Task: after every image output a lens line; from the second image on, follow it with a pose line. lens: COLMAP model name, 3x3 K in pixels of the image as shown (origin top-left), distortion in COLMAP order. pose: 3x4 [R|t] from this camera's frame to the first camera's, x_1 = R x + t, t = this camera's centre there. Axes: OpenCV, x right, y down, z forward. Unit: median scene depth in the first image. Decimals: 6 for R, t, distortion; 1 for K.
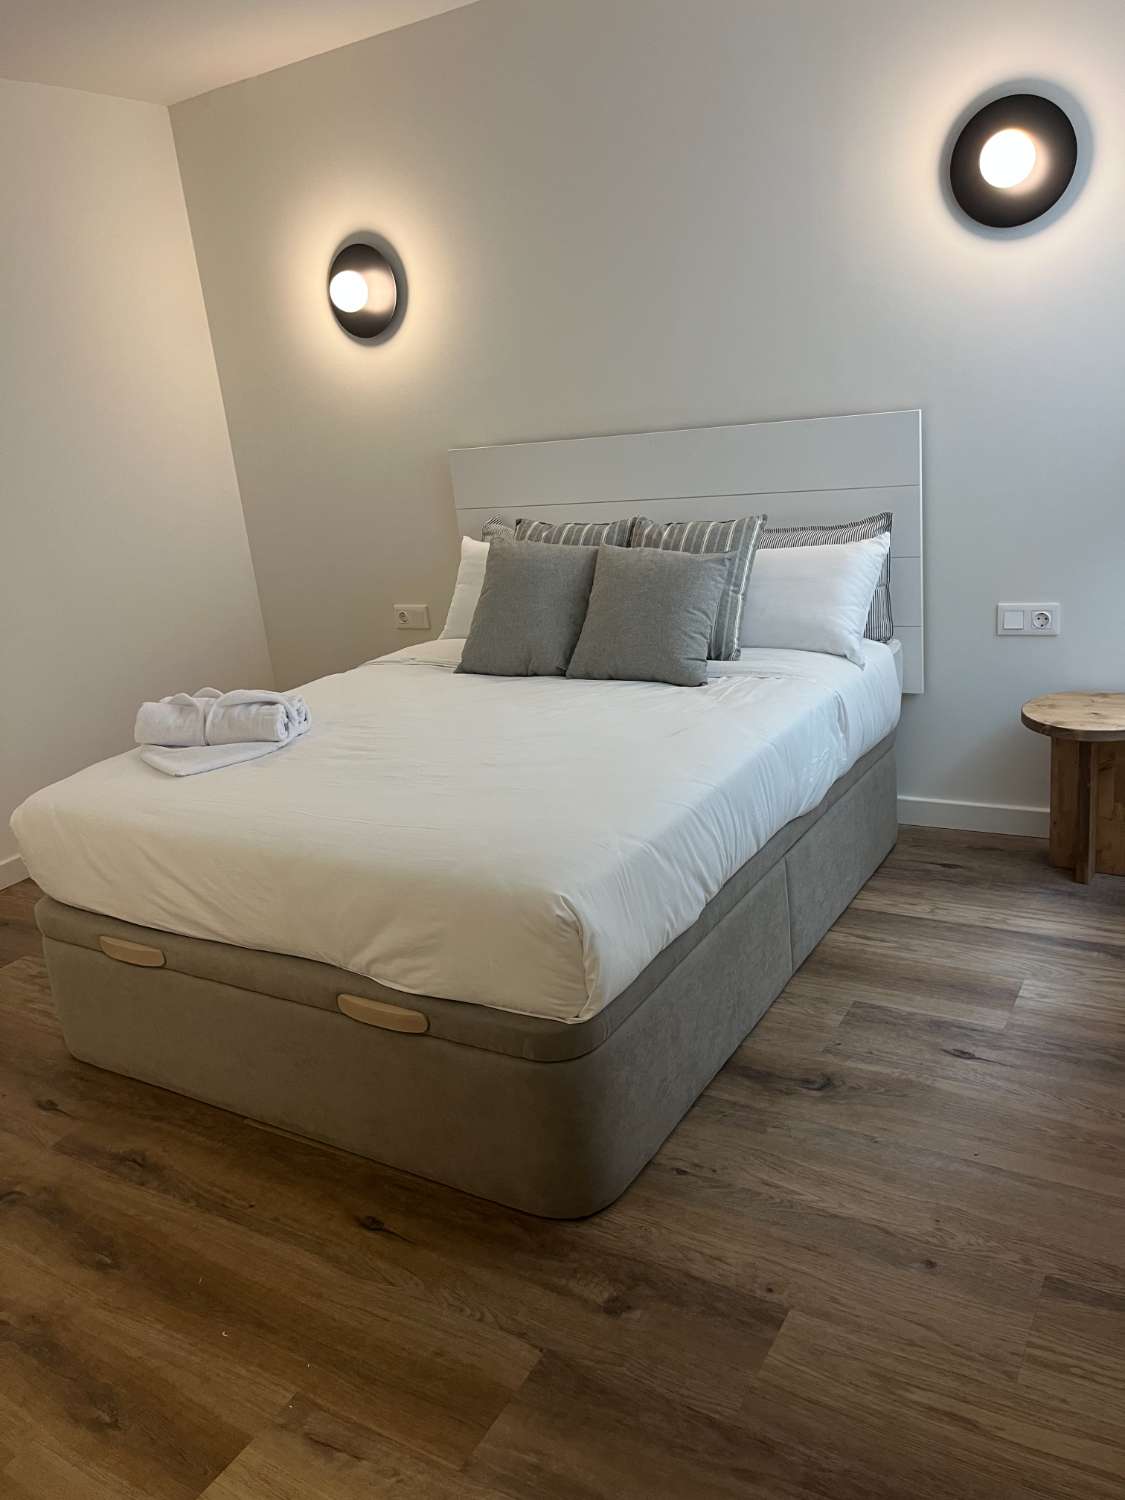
lens RADIAL K [[1138.8, 0, 569.6], [0, 1138.8, 757.4], [0, 0, 1]] dist [0.088813, -0.122591]
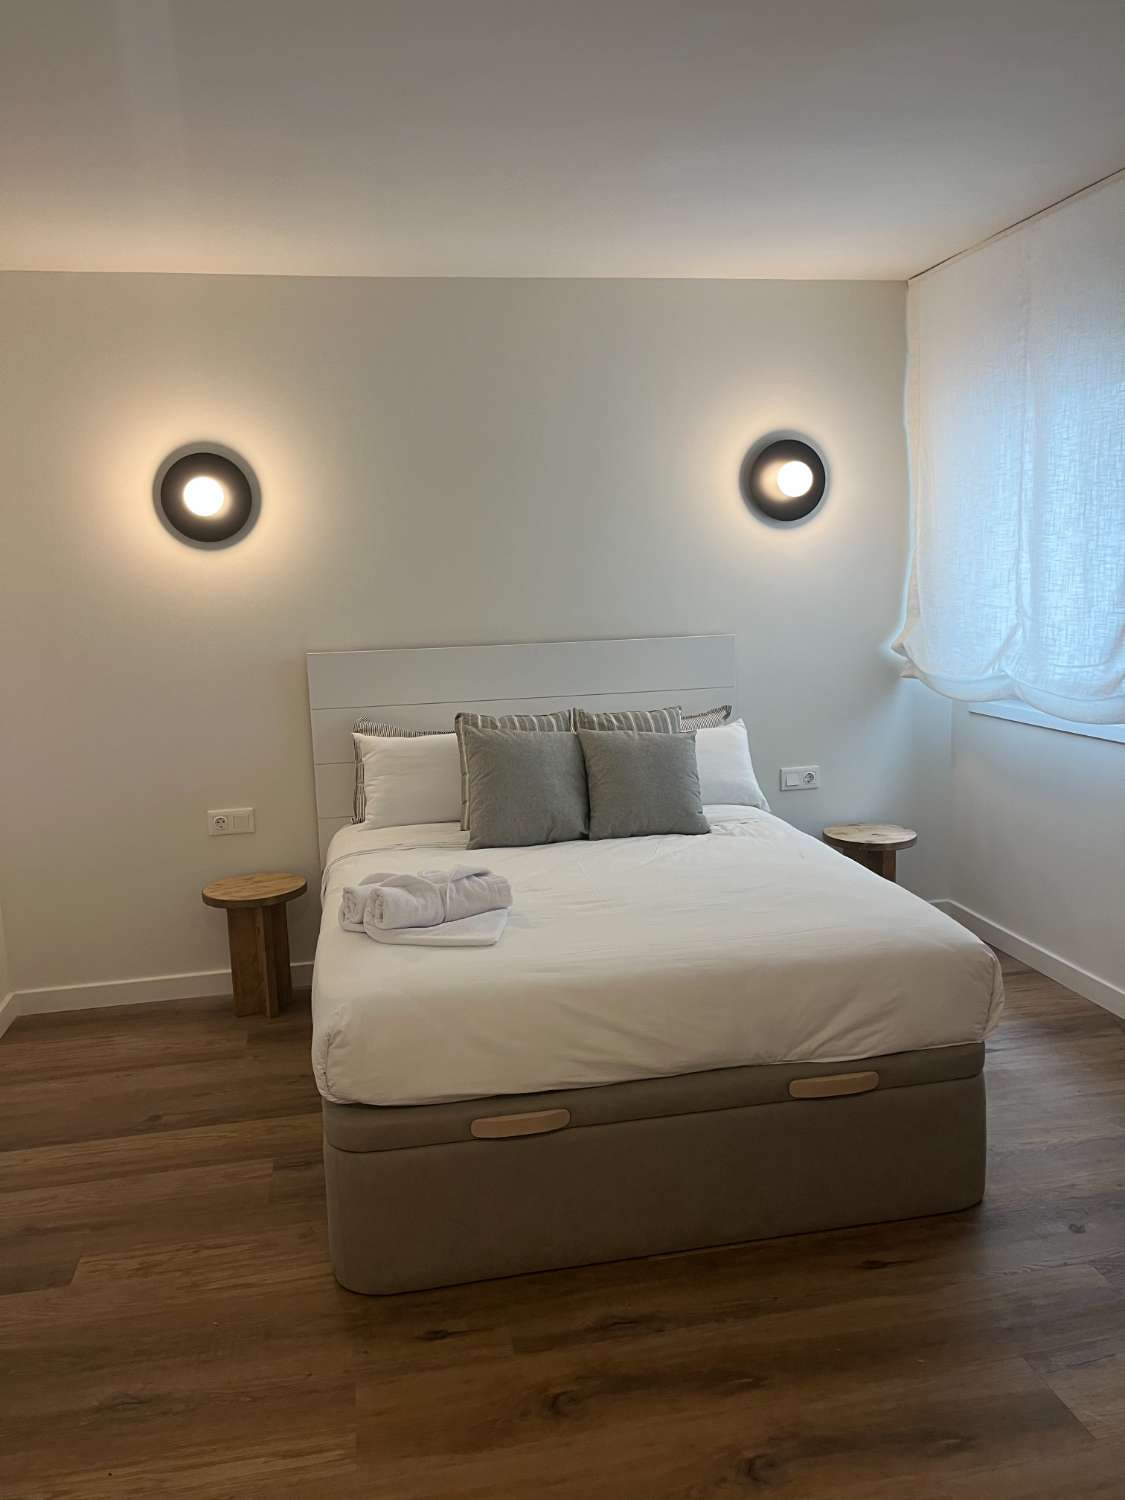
lens RADIAL K [[1138.8, 0, 569.6], [0, 1138.8, 757.4], [0, 0, 1]] dist [0.088813, -0.122591]
pose [[0.732153, -0.028007, 0.680565, -0.913349], [0.165828, 0.976421, -0.138216, 0.005211], [-0.660646, 0.214052, 0.719533, 0.181894]]
